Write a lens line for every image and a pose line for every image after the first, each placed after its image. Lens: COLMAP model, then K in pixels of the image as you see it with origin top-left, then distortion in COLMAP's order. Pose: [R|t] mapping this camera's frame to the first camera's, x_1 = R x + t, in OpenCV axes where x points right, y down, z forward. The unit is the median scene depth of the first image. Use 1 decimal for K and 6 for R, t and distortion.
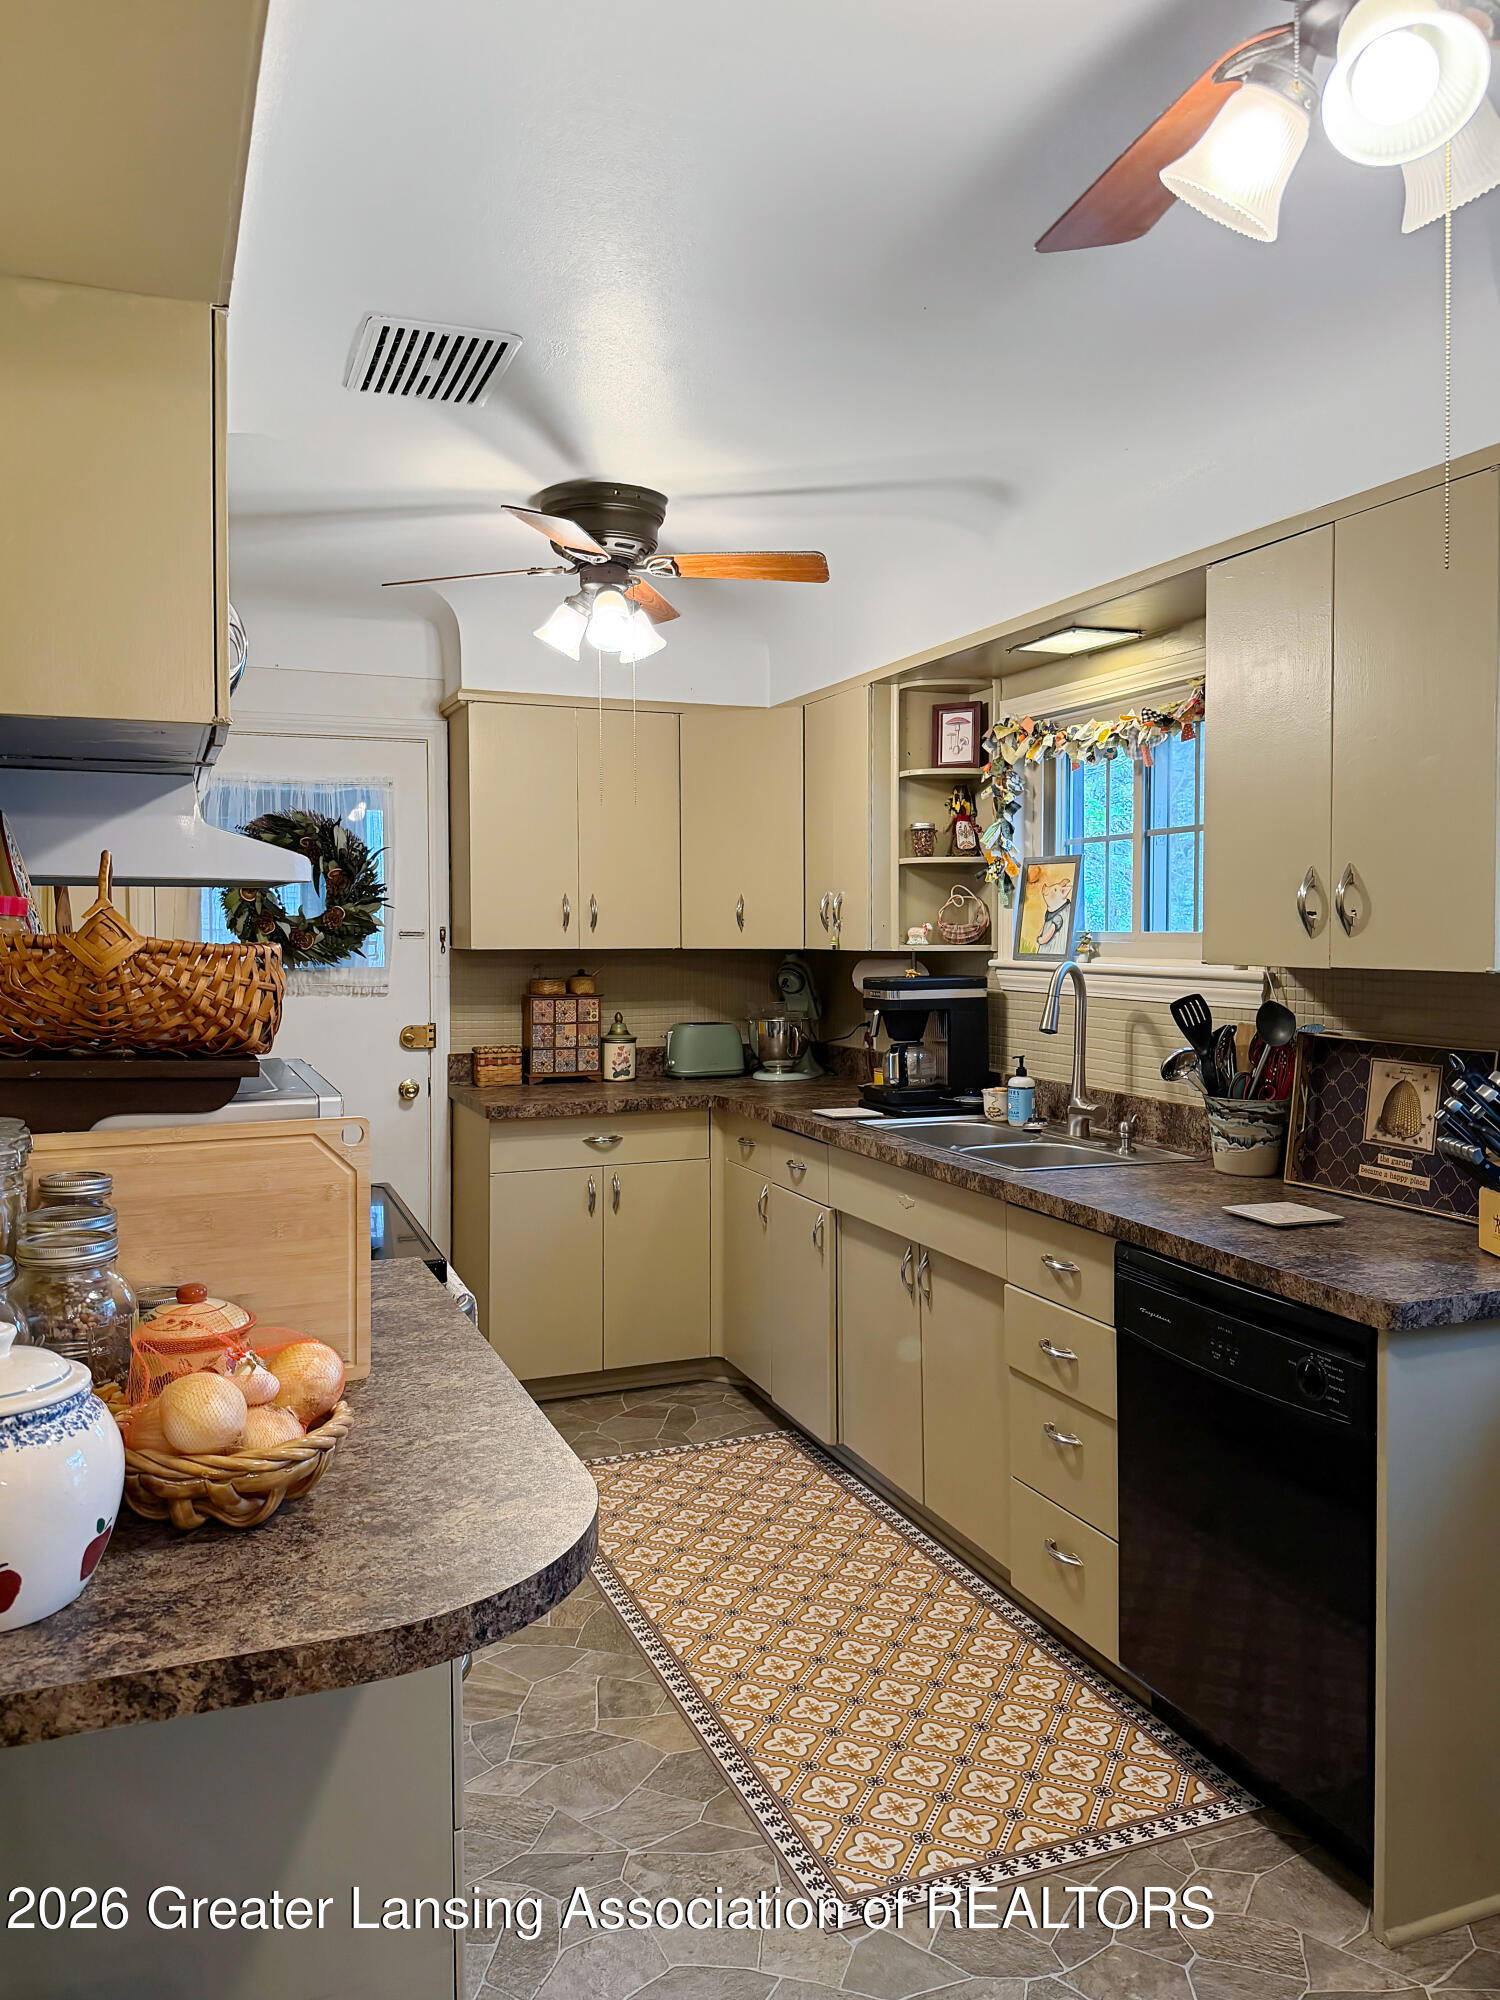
lens RADIAL K [[1516.4, 0, 734.9], [0, 1516.4, 951.9], [0, 0, 1]] dist [0.043546, -0.052198]
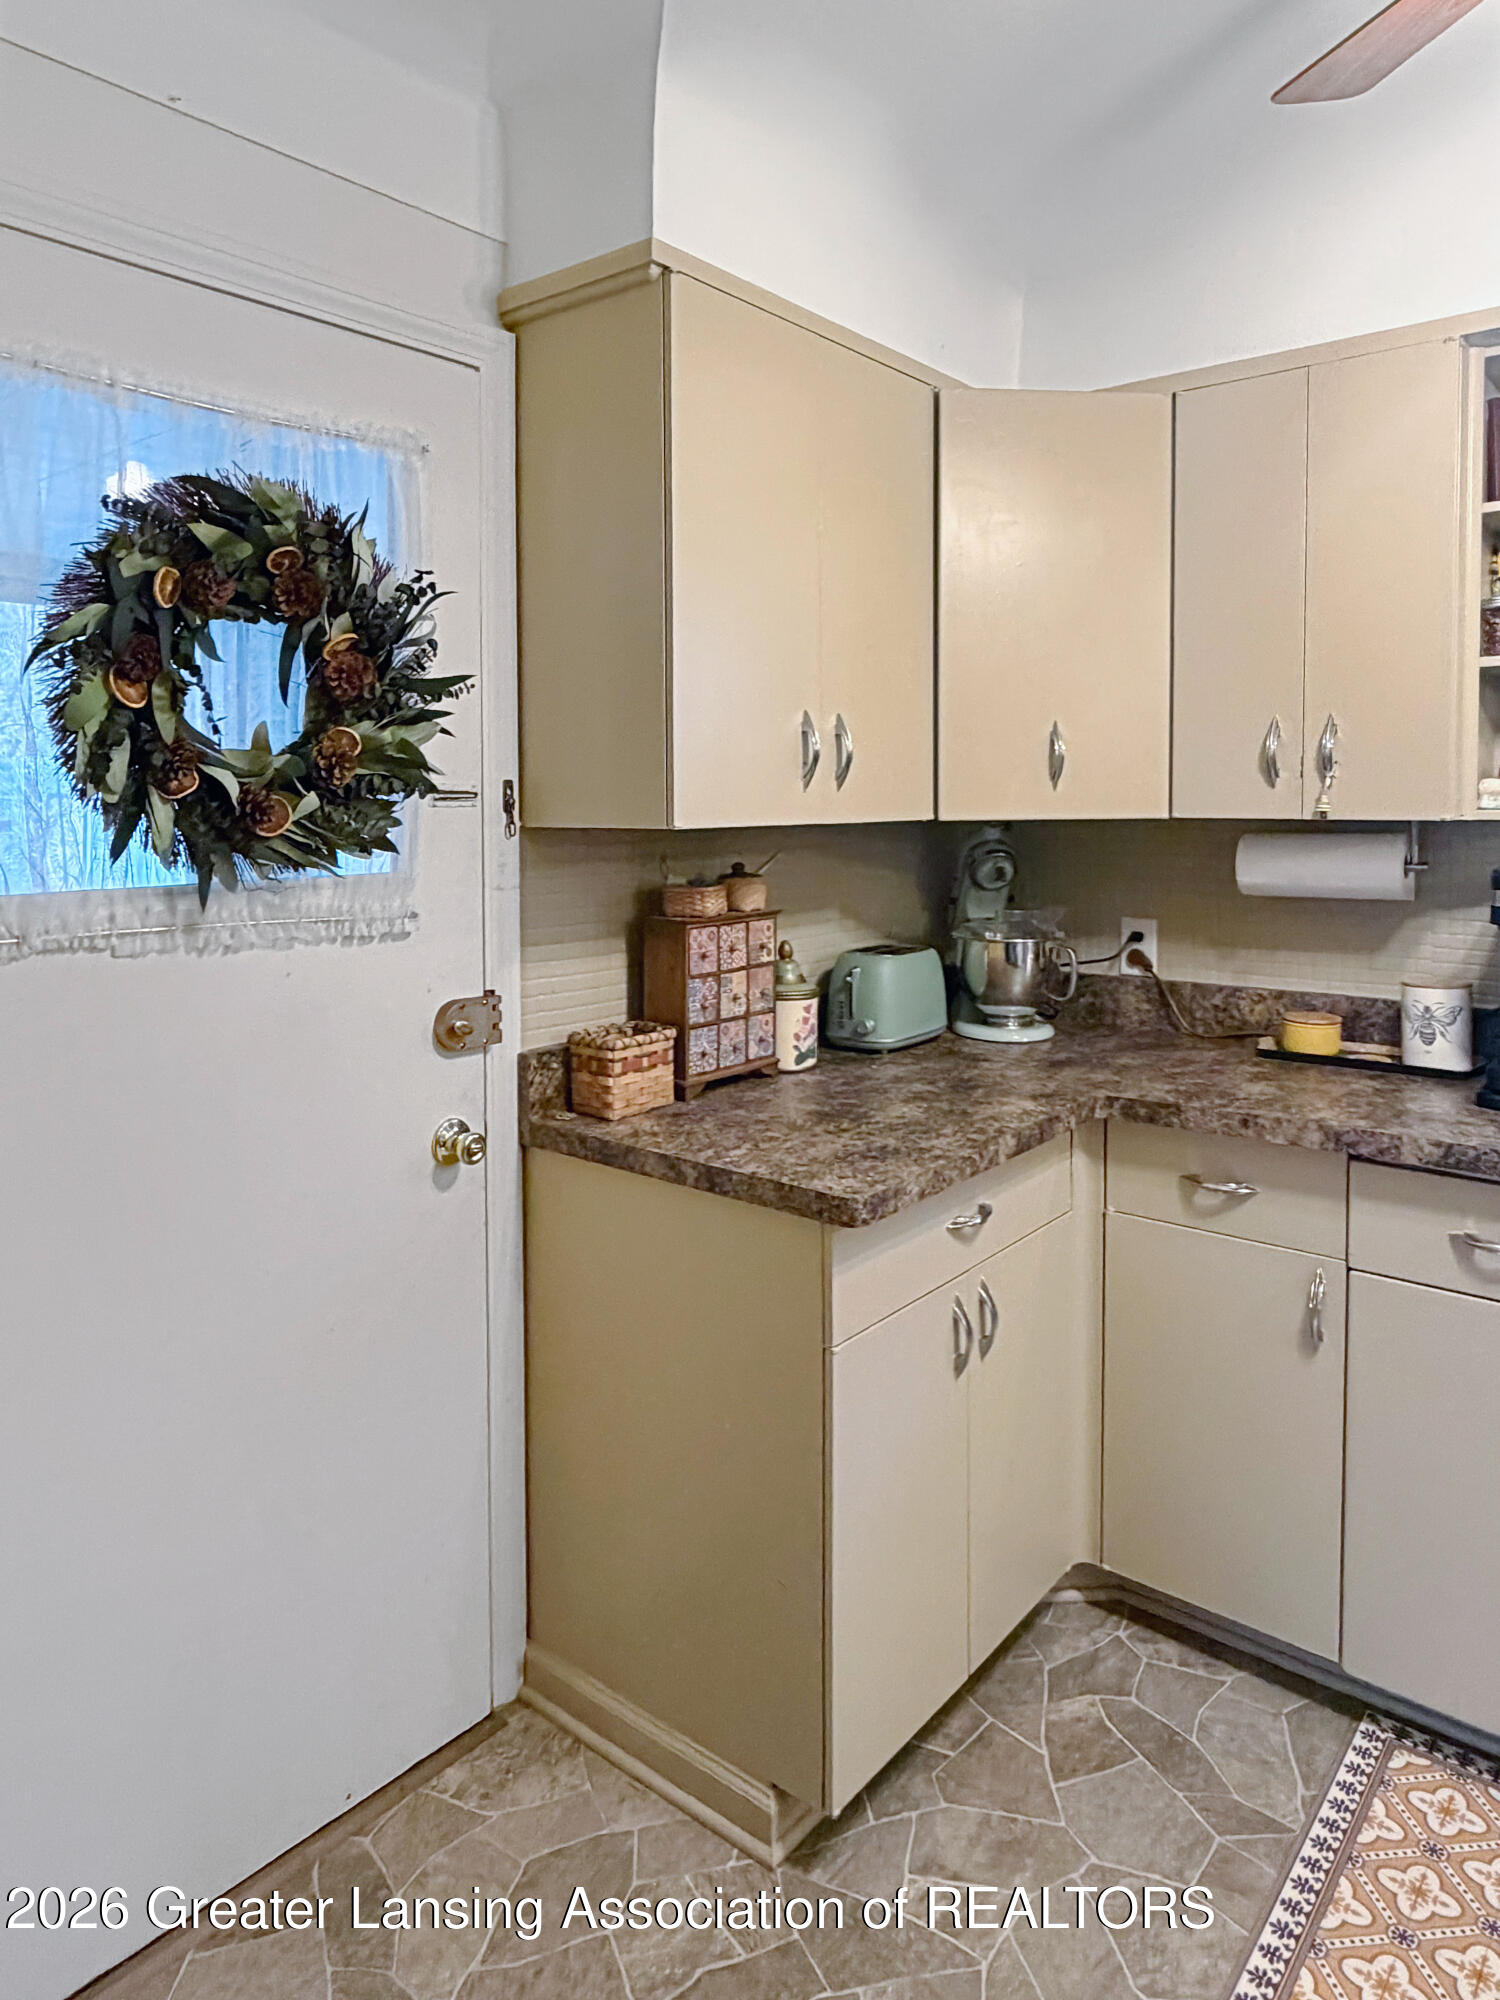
lens RADIAL K [[1284.8, 0, 732.5], [0, 1284.8, 850.1], [0, 0, 1]] dist [-0.003364, 0.002173]
pose [[0.868900, -0.023951, 0.494408, -0.399736], [0.011021, 0.999517, 0.029051, -0.007550], [-0.494865, -0.019793, 0.868745, 0.768815]]
